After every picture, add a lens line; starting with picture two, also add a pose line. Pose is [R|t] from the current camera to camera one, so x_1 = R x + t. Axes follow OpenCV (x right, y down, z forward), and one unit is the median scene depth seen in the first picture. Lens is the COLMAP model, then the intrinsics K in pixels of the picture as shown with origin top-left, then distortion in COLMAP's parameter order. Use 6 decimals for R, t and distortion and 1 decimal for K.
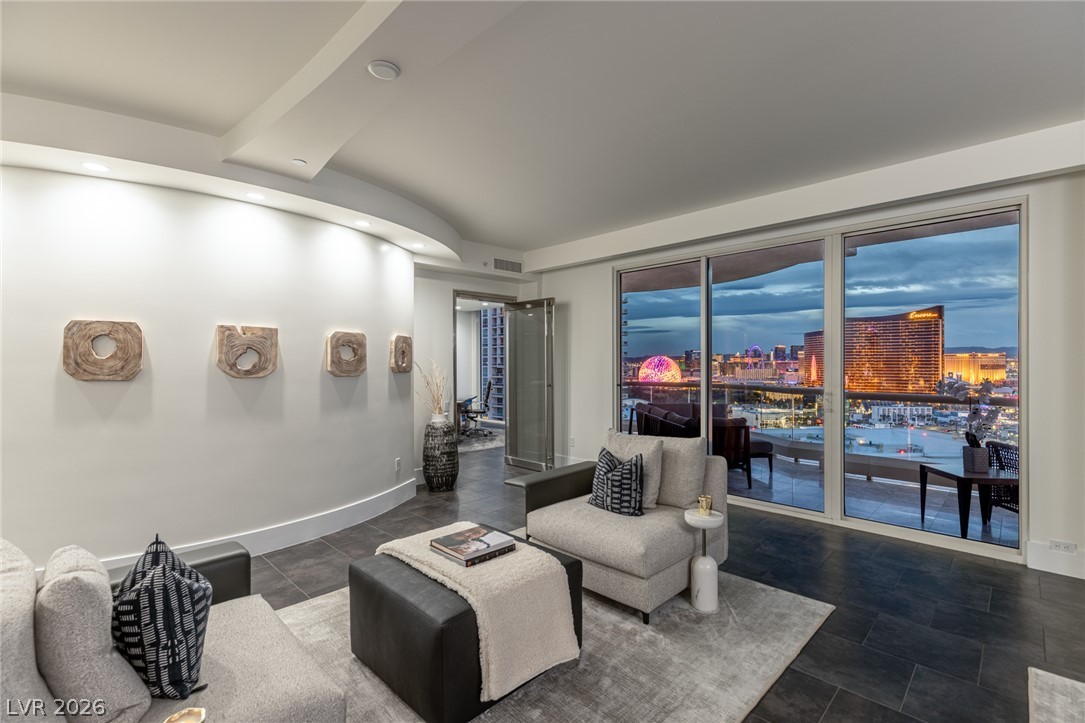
lens RADIAL K [[486.0, 0, 542.5], [0, 486.0, 361.5], [0, 0, 1]] dist [0.001101, 0.000003]
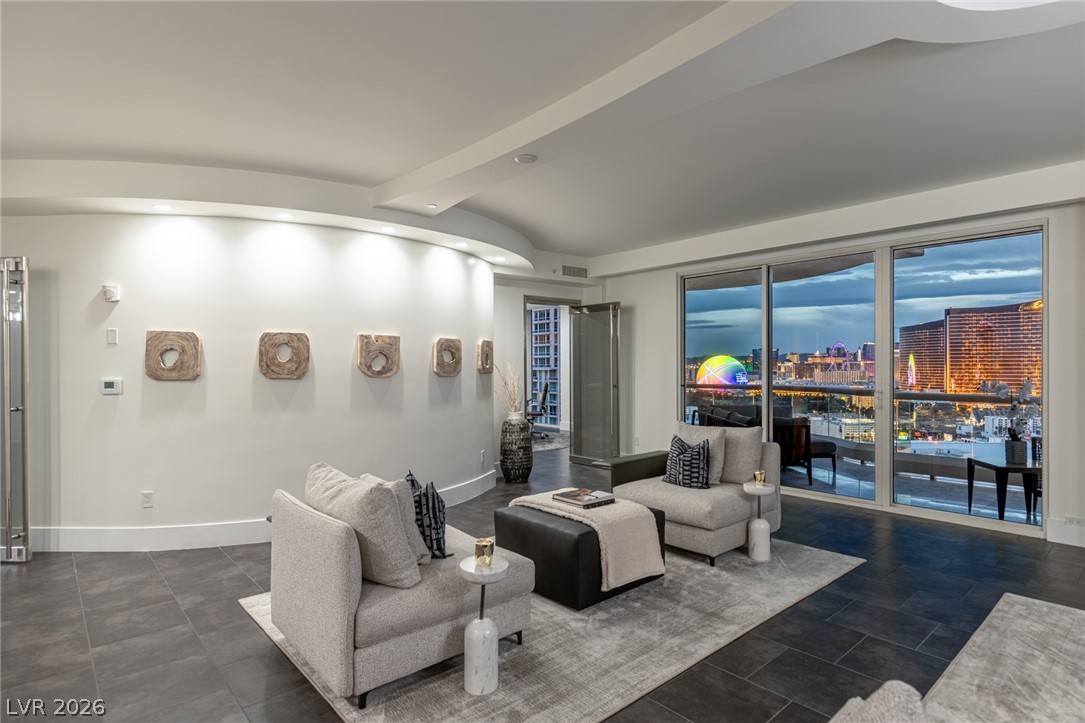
lens RADIAL K [[571.3, 0, 542.5], [0, 571.3, 361.5], [0, 0, 1]] dist [-0.019246, 0.014280]
pose [[0.997680, -0.001985, -0.068051, -0.099025], [0.001867, 0.999997, -0.001802, -0.002328], [0.068055, 0.001671, 0.997680, -0.401729]]
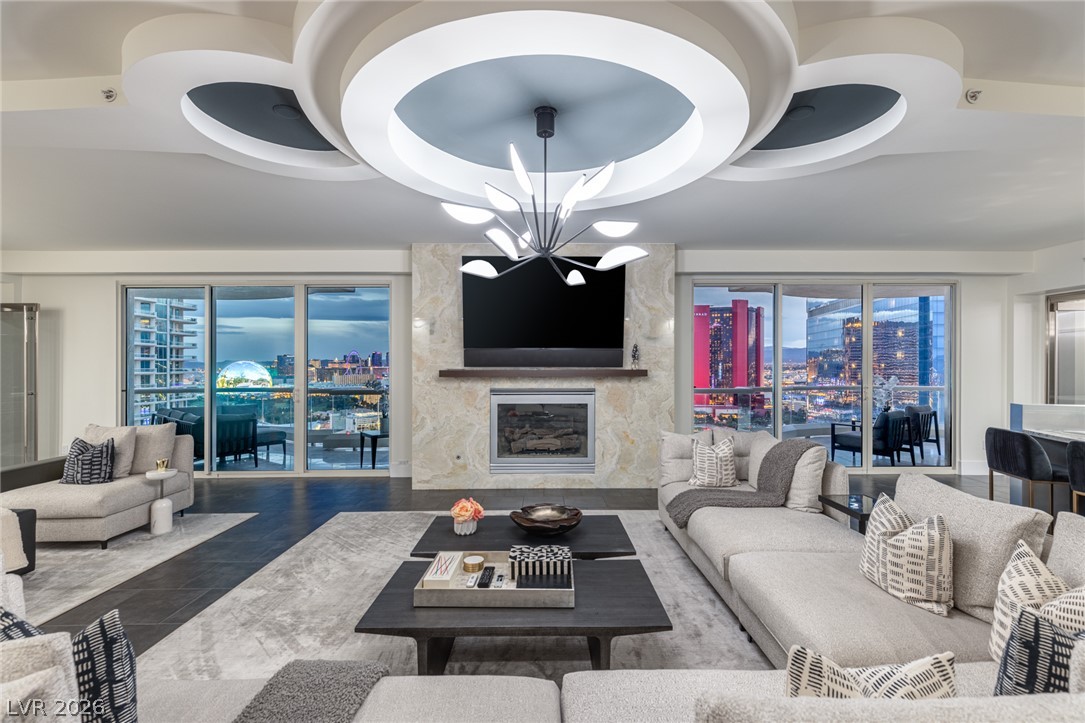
lens RADIAL K [[489.6, 0, 548.6], [0, 489.6, 366.6], [0, 0, 1]] dist [0.003295, 0.000647]
pose [[0.703818, -0.000765, 0.710379, 0.077091], [0.001557, 0.999999, -0.000466, -0.005013], [-0.710378, 0.001433, 0.703819, -0.733272]]
